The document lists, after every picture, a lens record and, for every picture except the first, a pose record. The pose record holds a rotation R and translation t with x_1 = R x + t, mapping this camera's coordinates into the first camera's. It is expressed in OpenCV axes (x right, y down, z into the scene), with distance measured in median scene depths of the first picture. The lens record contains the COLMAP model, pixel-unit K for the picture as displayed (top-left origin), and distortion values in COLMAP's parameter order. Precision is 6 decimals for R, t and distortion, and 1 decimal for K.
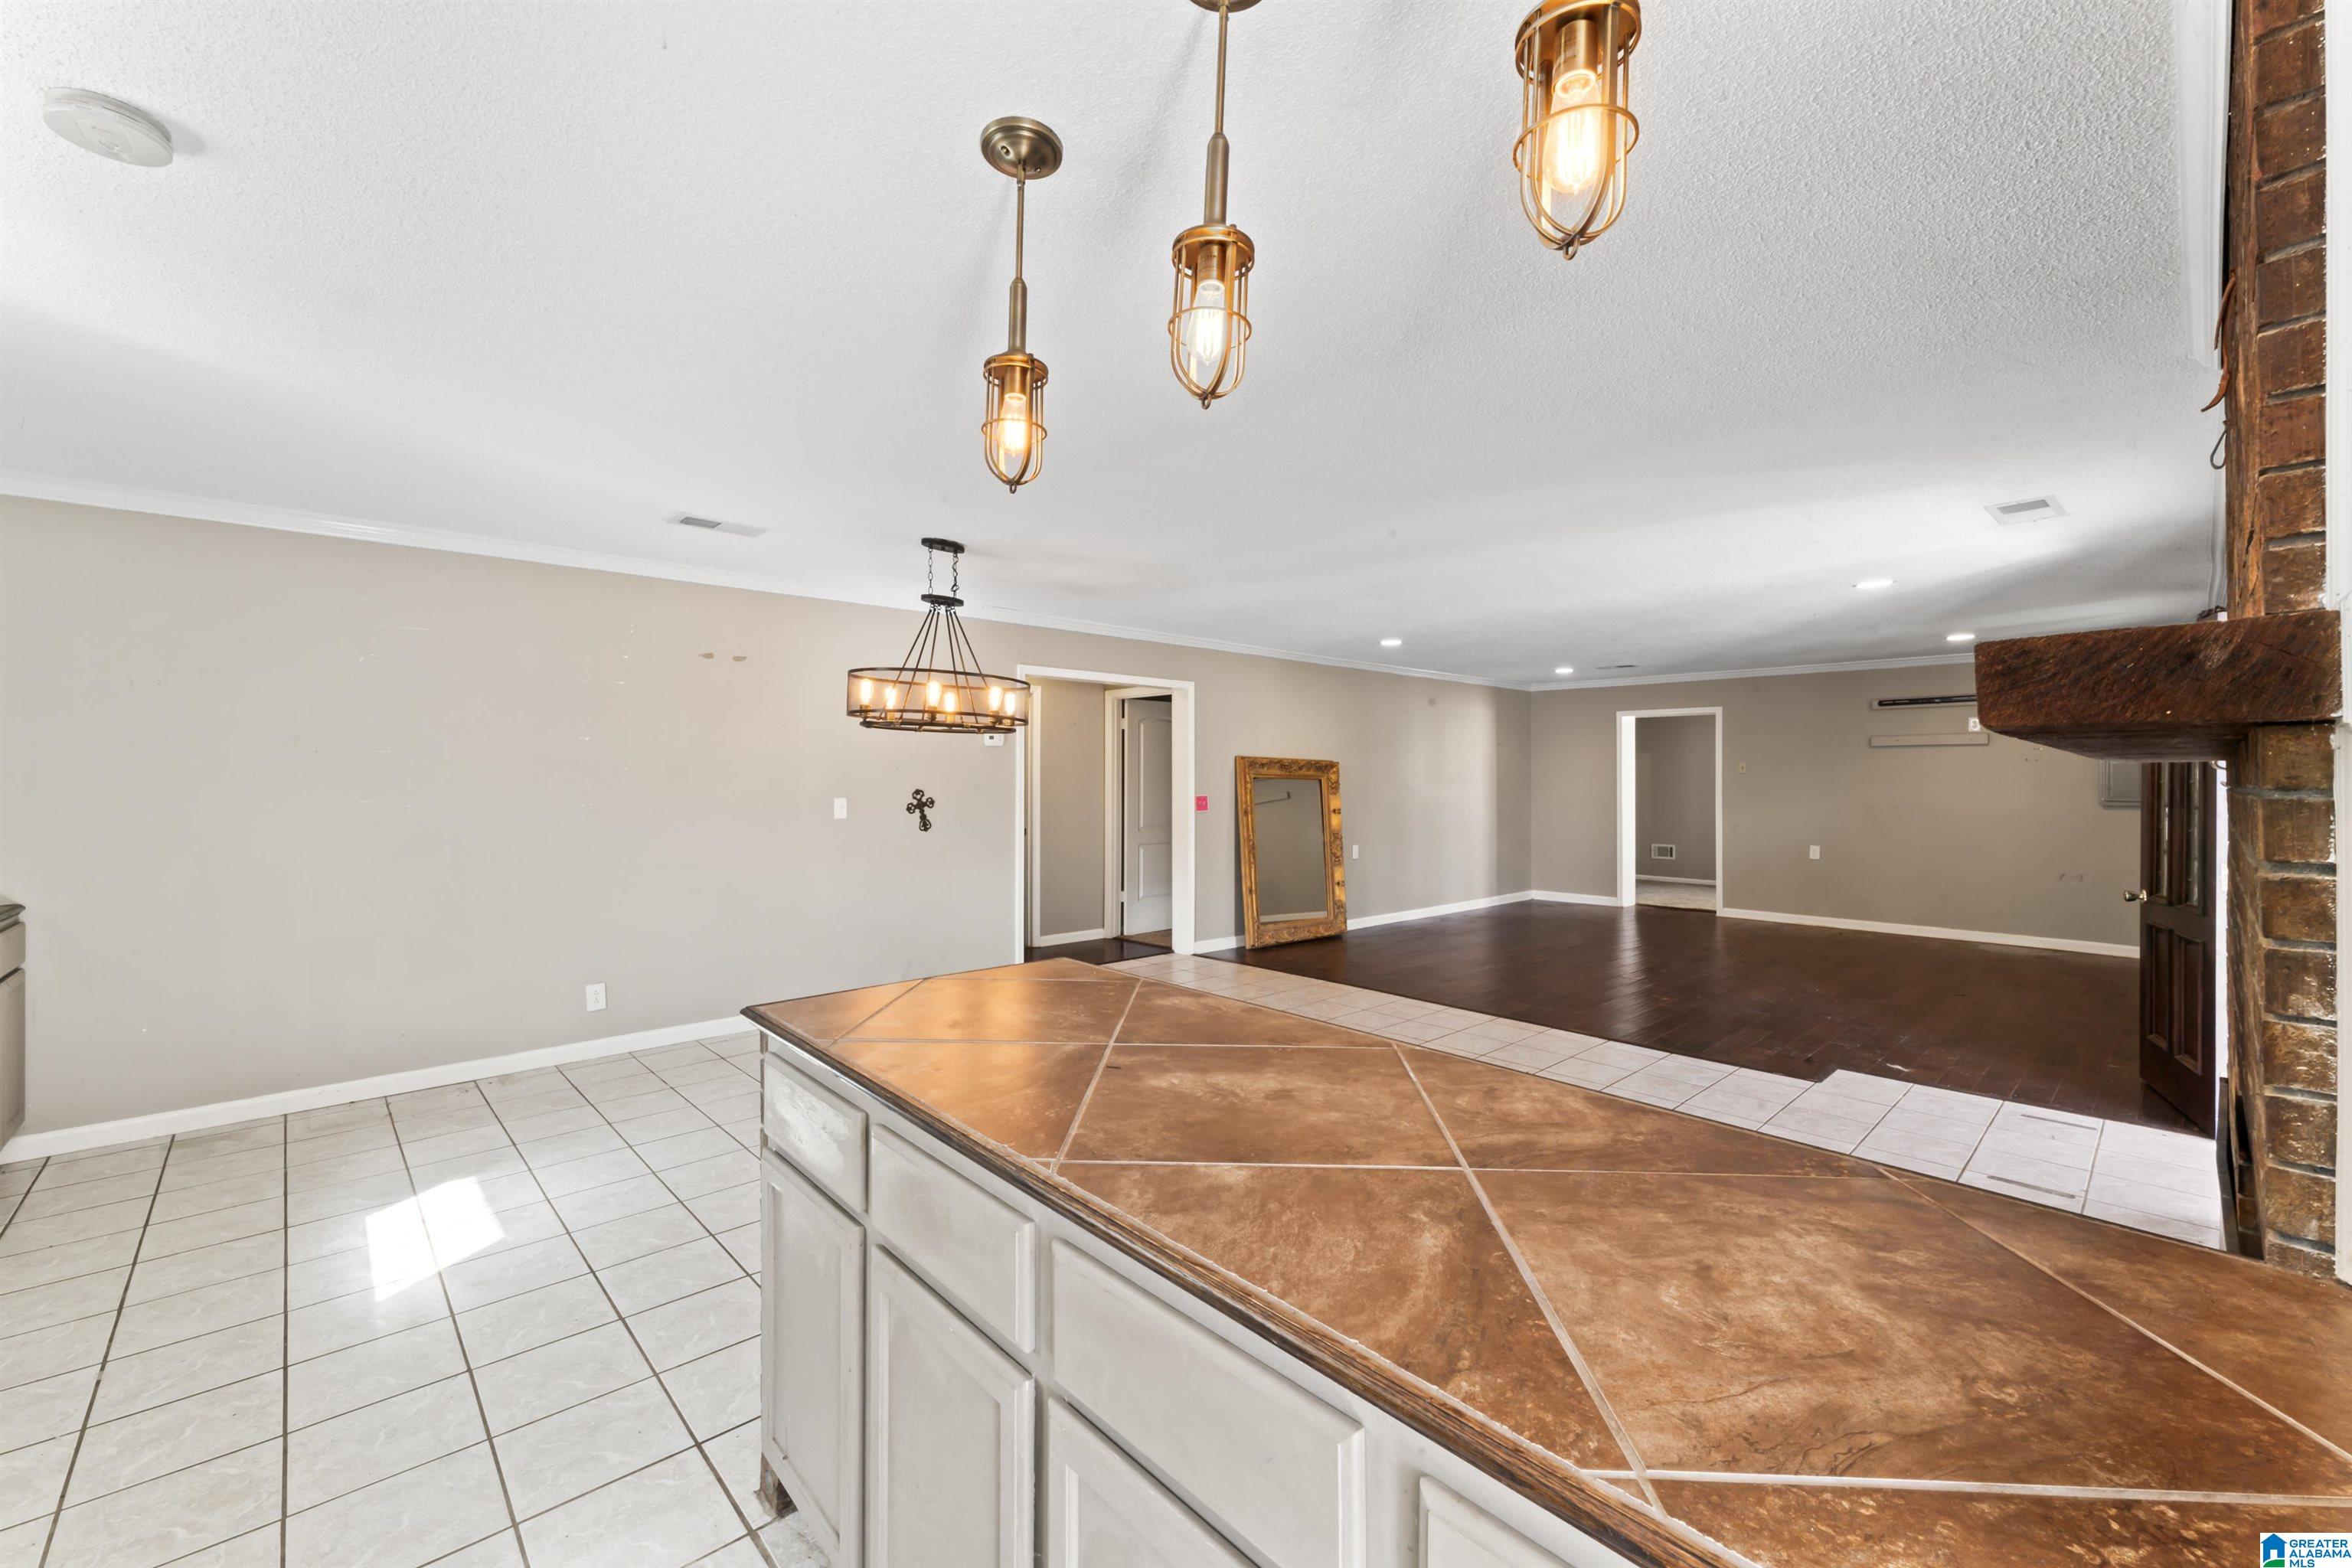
lens RADIAL K [[956.7, 0, 1165.9], [0, 956.7, 781.5], [0, 0, 1]] dist [-0.001041, -0.000125]
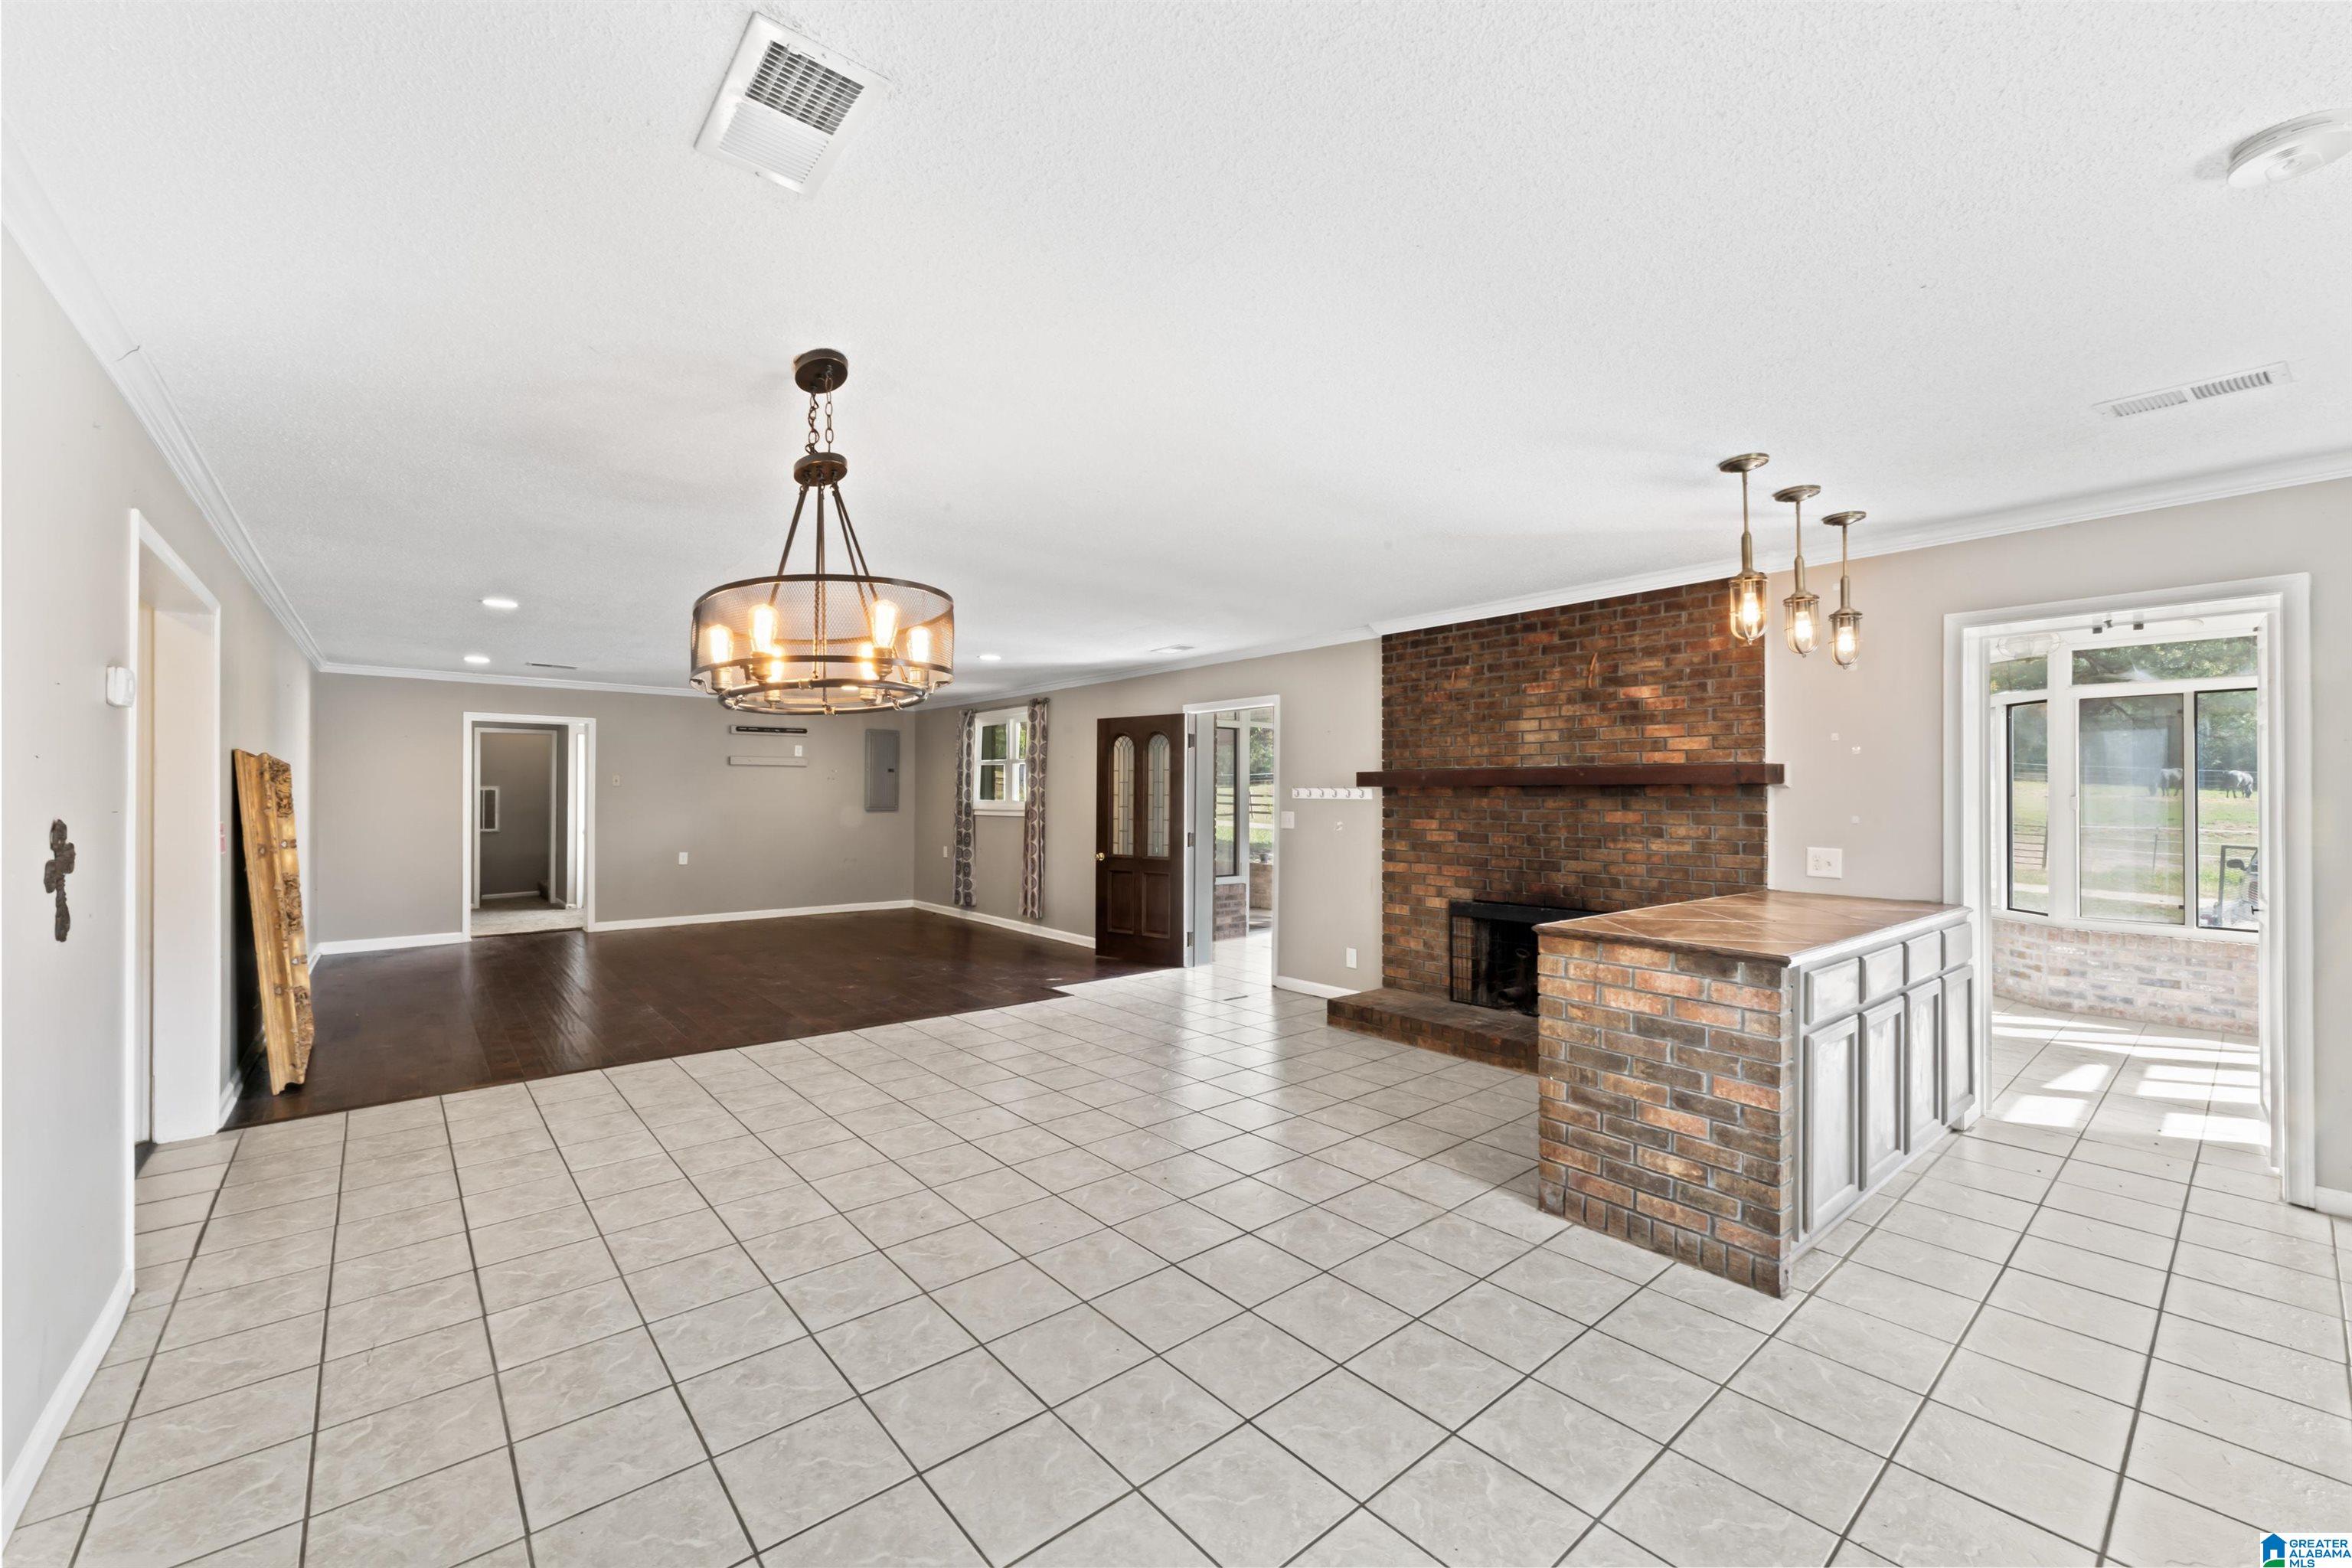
lens RADIAL K [[956.7, 0, 1165.9], [0, 956.7, 781.5], [0, 0, 1]] dist [-0.001041, -0.000125]
pose [[0.068636, 0.014988, 0.997529, -0.361618], [0.001438, 0.999885, -0.015123, 0.002600], [-0.997641, 0.002472, 0.068606, 0.346739]]
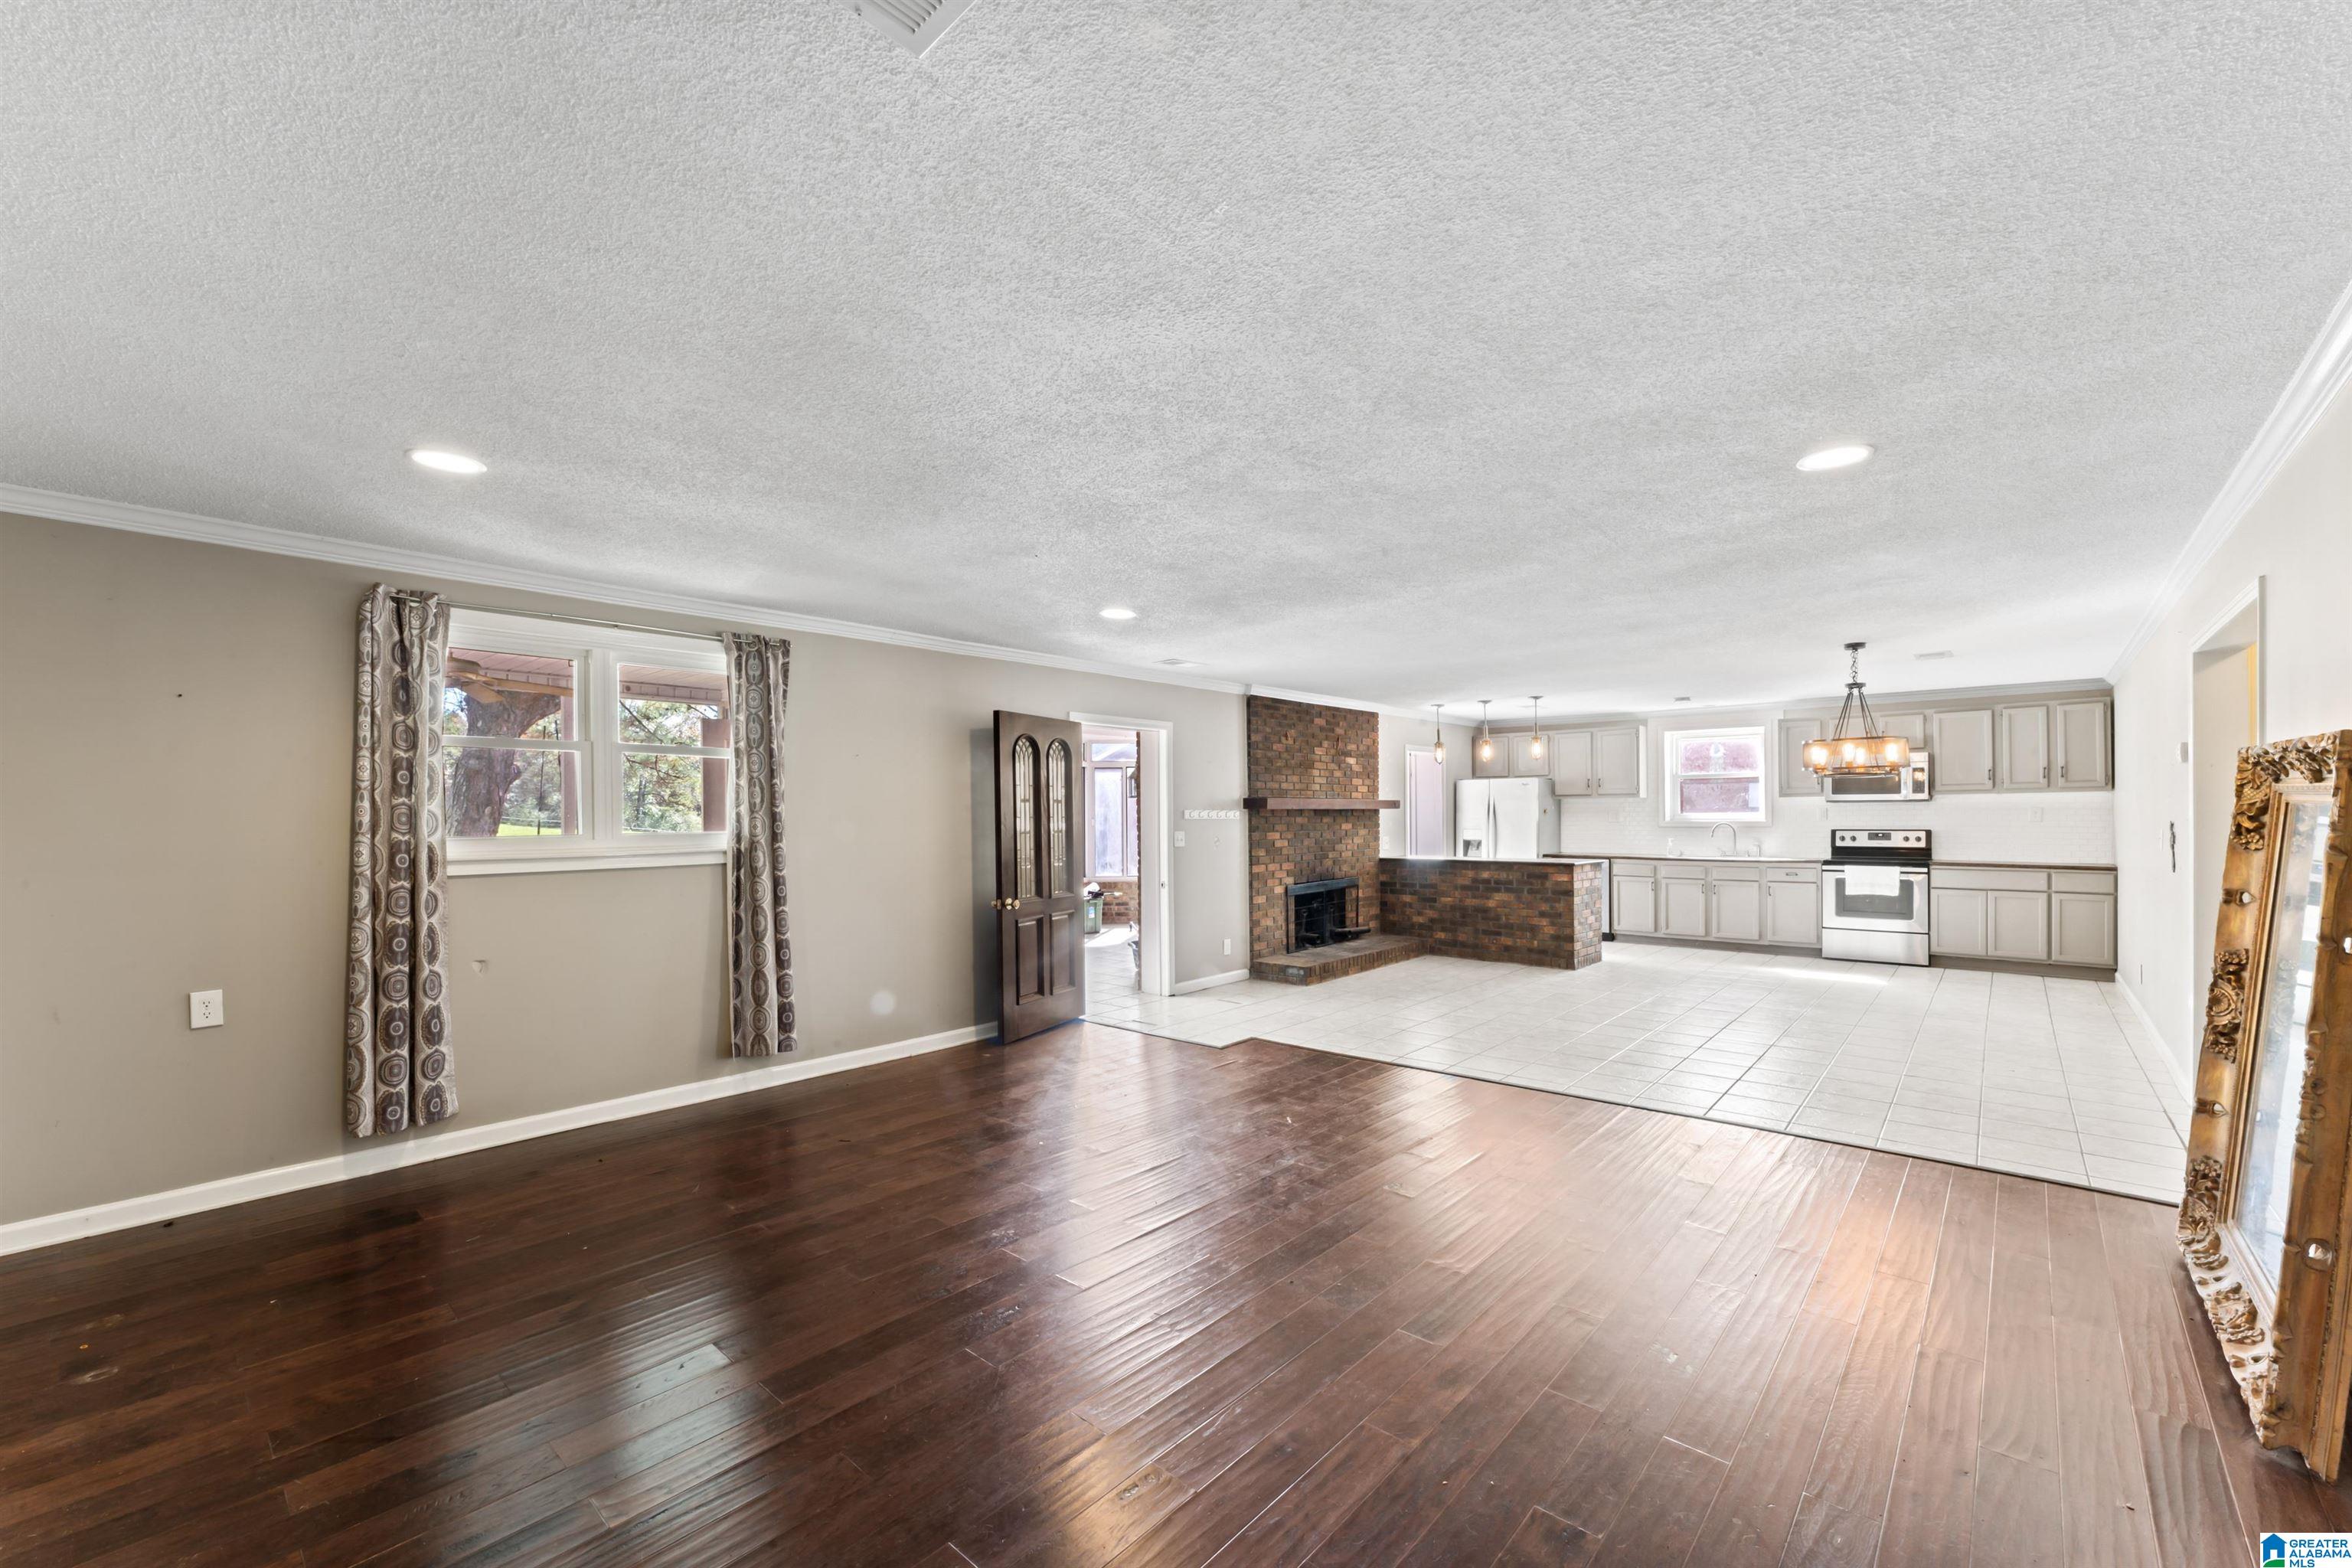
lens RADIAL K [[939.9, 0, 1167.0], [0, 939.9, 809.8], [0, 0, 1]] dist [0.002900, -0.000052]
pose [[-0.996329, 0.006926, -0.085323, 0.426264], [0.007186, 0.999970, -0.002745, -0.001093], [0.085301, -0.003348, -0.996350, 1.063258]]
